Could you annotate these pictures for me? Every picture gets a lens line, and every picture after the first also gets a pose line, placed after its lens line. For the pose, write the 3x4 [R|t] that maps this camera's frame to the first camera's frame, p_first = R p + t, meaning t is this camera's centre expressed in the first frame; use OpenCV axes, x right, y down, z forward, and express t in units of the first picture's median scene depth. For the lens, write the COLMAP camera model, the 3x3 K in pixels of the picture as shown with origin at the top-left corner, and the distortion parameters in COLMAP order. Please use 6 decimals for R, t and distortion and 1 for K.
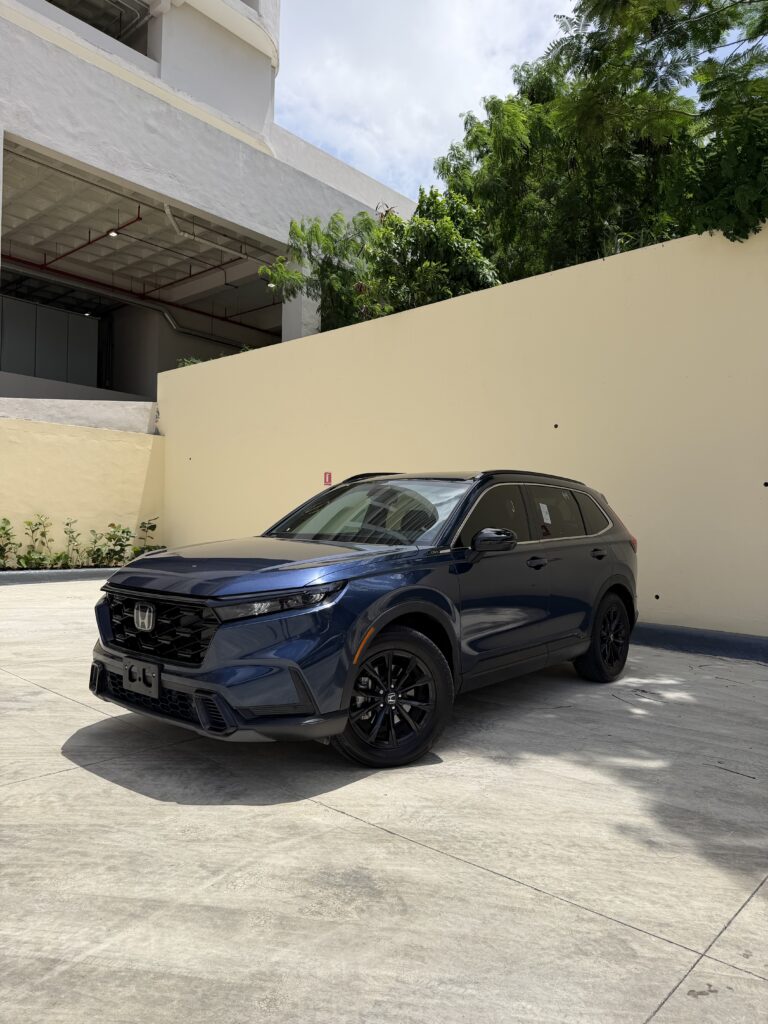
lens RADIAL K [[733.5, 0, 380.1], [0, 733.5, 510.6], [0, 0, 1]] dist [0.006744, -0.000633]
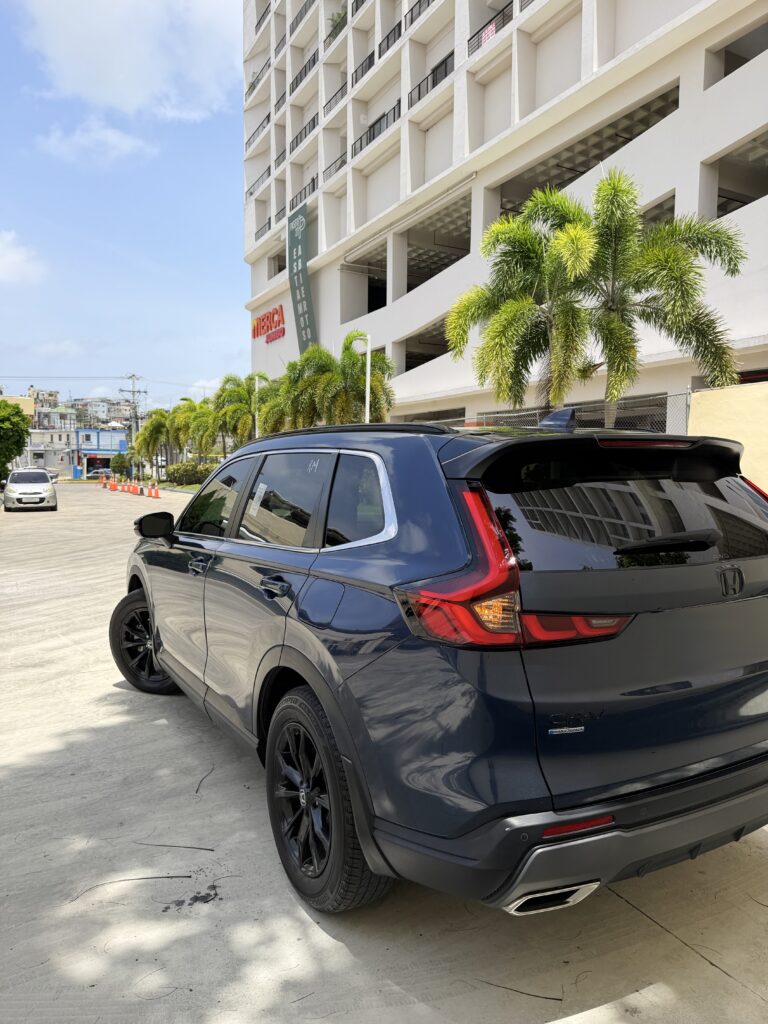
lens RADIAL K [[733.5, 0, 379.2], [0, 733.5, 510.2], [0, 0, 1]] dist [0.006744, -0.000633]
pose [[-0.375499, 0.032299, -0.926260, 1.165876], [0.009844, 0.999475, 0.030862, -0.006257], [0.926771, 0.002471, -0.375619, 2.038237]]
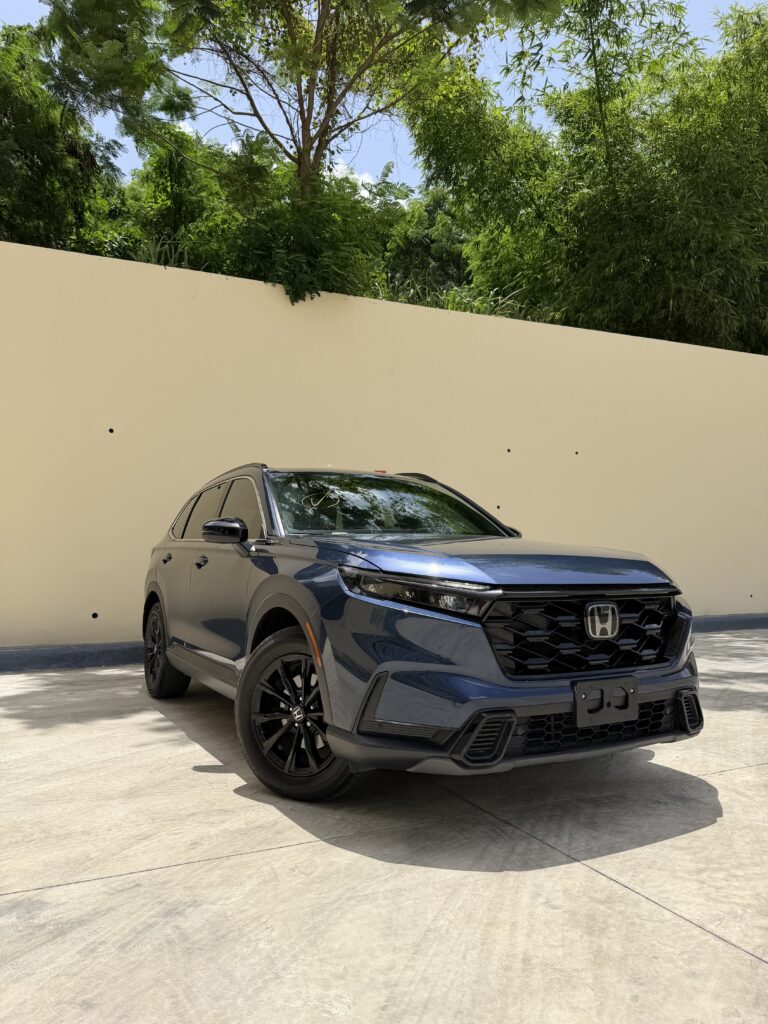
lens RADIAL K [[733.5, 0, 380.3], [0, 733.5, 513.5], [0, 0, 1]] dist [0.006744, -0.000633]
pose [[0.357259, 0.051198, 0.932601, -1.173251], [-0.001271, 0.998522, -0.054330, 0.079228], [-0.934004, 0.018225, 0.356796, 0.989491]]
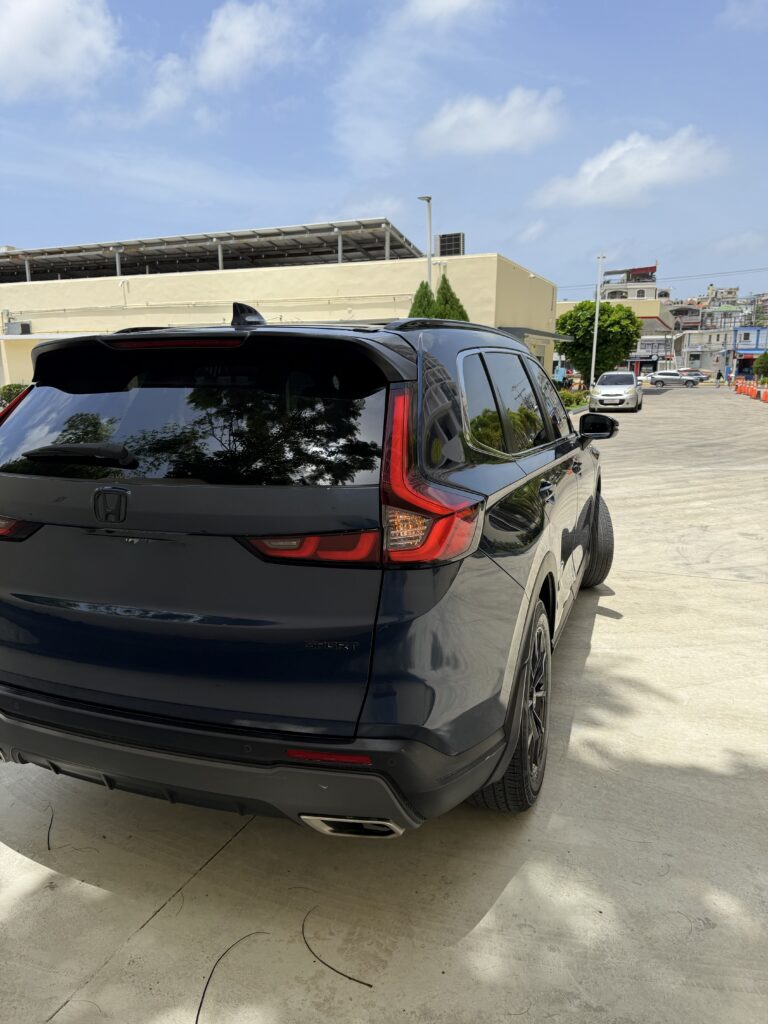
lens RADIAL K [[733.5, 0, 381.7], [0, 733.5, 515.1], [0, 0, 1]] dist [0.006744, -0.000633]
pose [[-0.934453, 0.057165, -0.351468, 0.539364], [-0.001580, 0.986354, 0.164628, -0.002118], [0.356083, 0.154393, -0.921612, 2.607935]]
